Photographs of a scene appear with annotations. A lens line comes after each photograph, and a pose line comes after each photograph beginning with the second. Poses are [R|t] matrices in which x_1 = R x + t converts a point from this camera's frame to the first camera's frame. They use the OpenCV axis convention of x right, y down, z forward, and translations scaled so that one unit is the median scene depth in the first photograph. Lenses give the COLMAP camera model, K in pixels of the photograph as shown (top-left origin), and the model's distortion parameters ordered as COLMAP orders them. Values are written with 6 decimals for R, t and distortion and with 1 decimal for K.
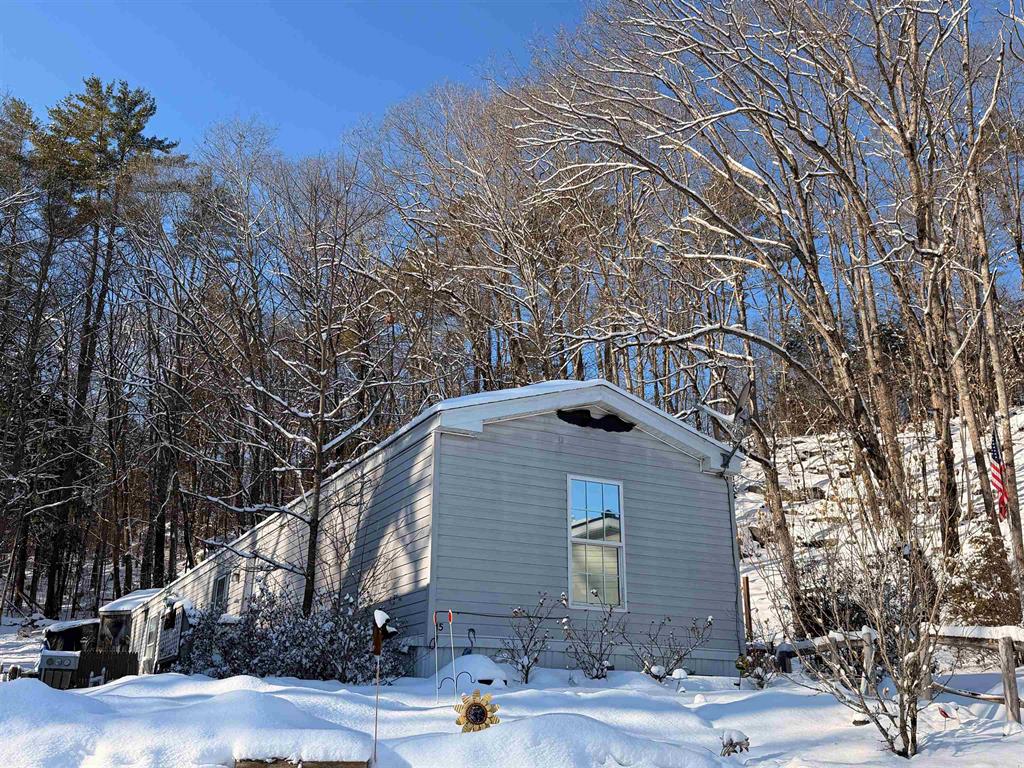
lens RADIAL K [[995.2, 0, 512.0], [0, 995.2, 384.0], [0, 0, 1]] dist [0.094273, -0.008047]
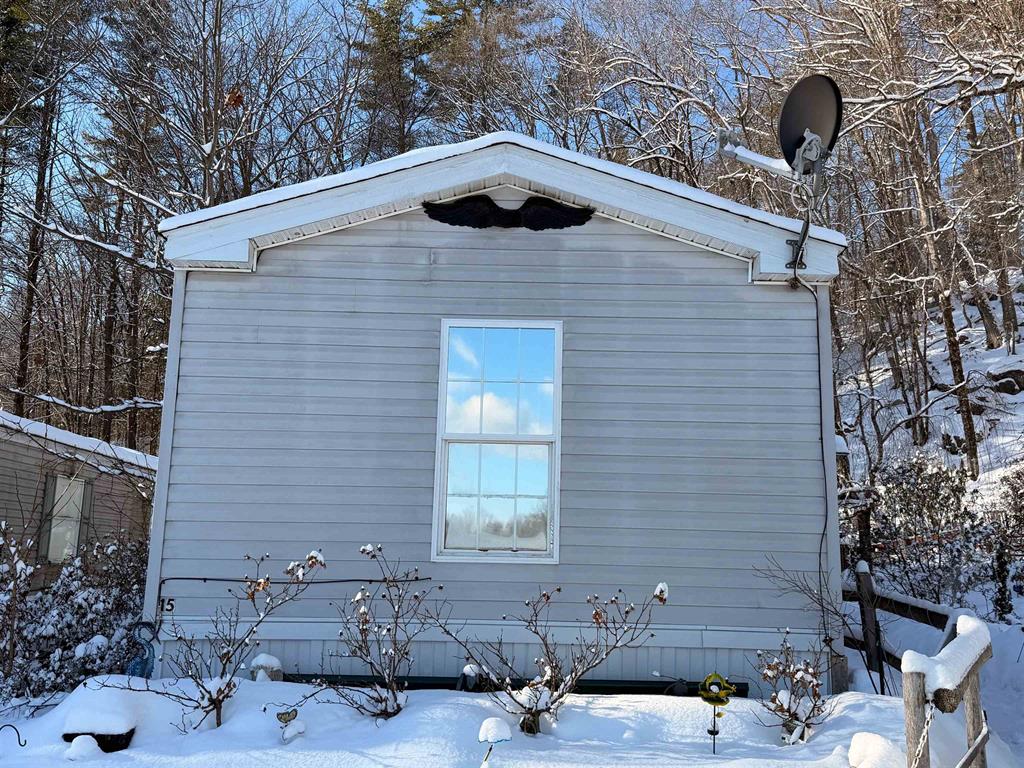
lens RADIAL K [[995.2, 0, 512.0], [0, 995.2, 384.0], [0, 0, 1]] dist [0.094273, -0.008047]
pose [[0.879978, -0.073415, -0.469306, 0.336946], [0.139276, 0.984439, 0.107153, 0.071133], [0.454137, -0.159656, 0.876510, 0.520699]]
